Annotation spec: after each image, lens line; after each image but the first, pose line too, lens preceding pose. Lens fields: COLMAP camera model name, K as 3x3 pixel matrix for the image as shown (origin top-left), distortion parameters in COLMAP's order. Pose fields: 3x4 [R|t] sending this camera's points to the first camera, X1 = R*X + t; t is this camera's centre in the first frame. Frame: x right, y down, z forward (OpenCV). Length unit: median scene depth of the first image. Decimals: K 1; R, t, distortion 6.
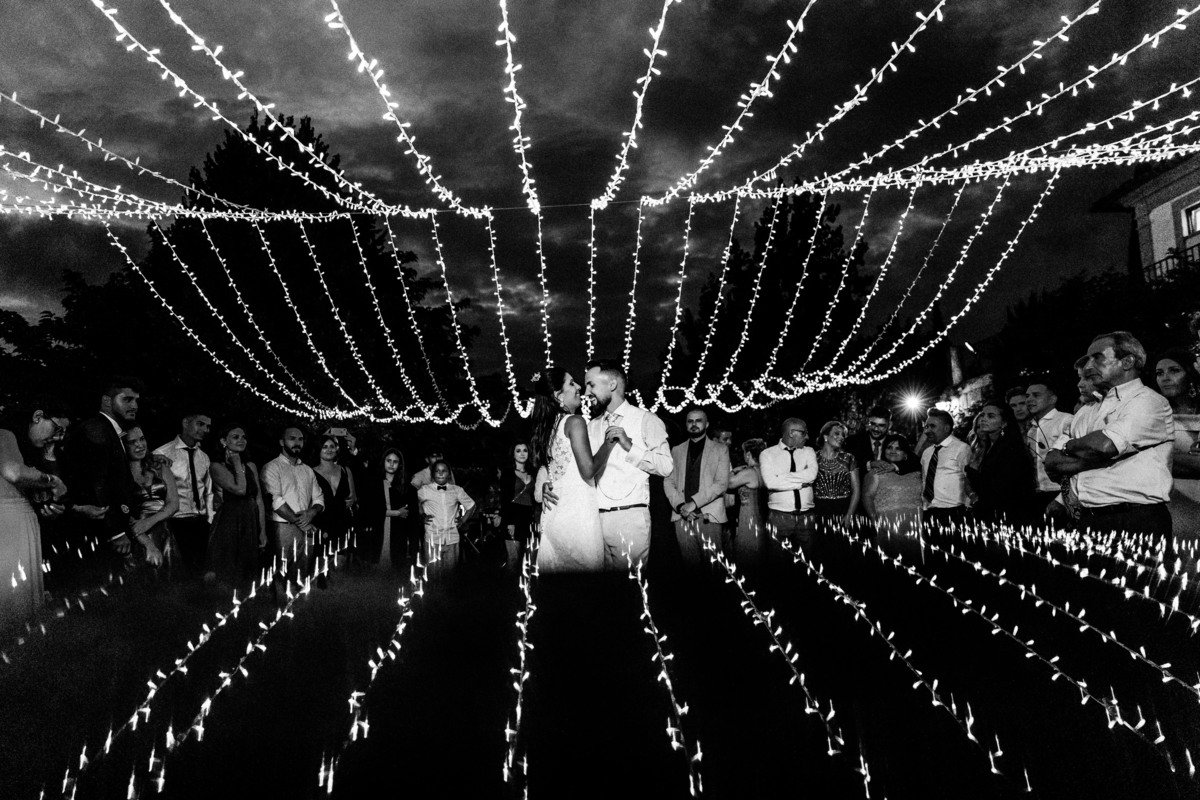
lens RADIAL K [[832.9, 0, 600.0], [0, 832.9, 400.0], [0, 0, 1]] dist [0.007515, 0.000550]
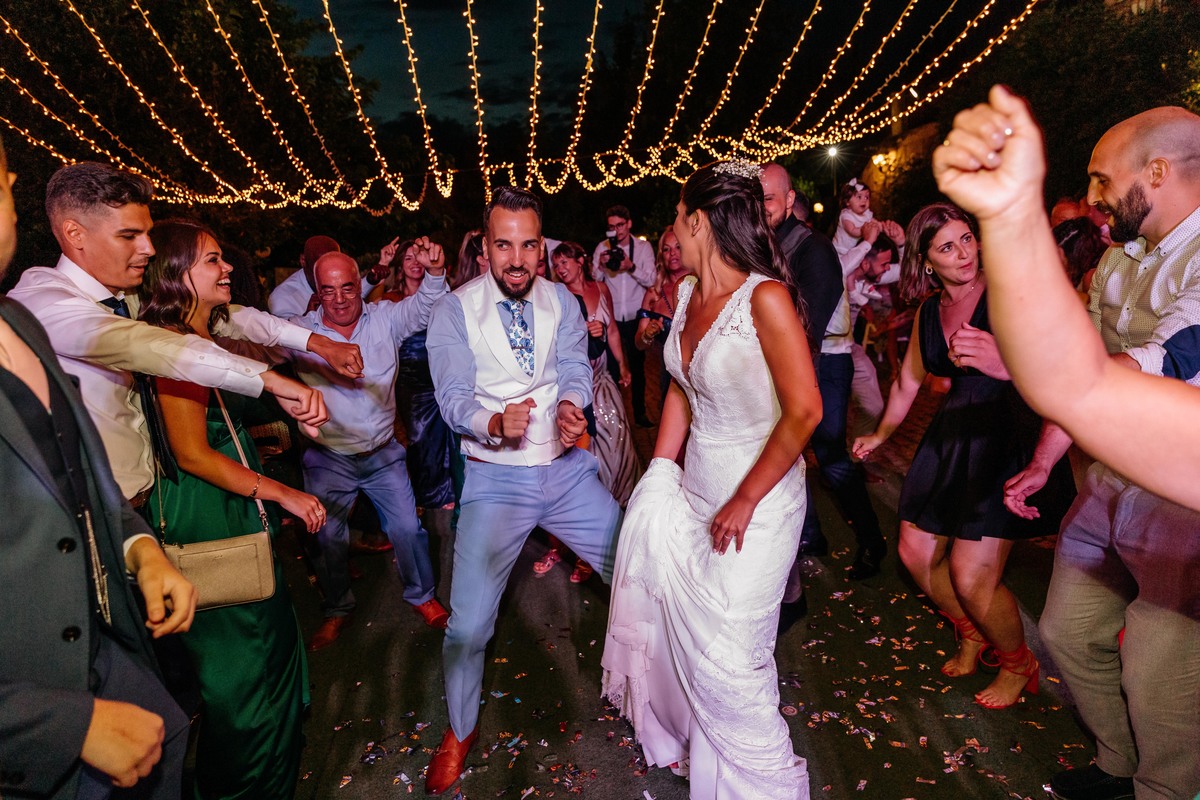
lens RADIAL K [[791.1, 0, 600.0], [0, 791.1, 400.0], [0, 0, 1]] dist [0.011015, -0.000895]
pose [[0.993501, -0.058106, 0.097875, -0.036871], [0.025971, 0.952923, 0.302098, -0.030766], [-0.110821, -0.297592, 0.948239, 0.205096]]
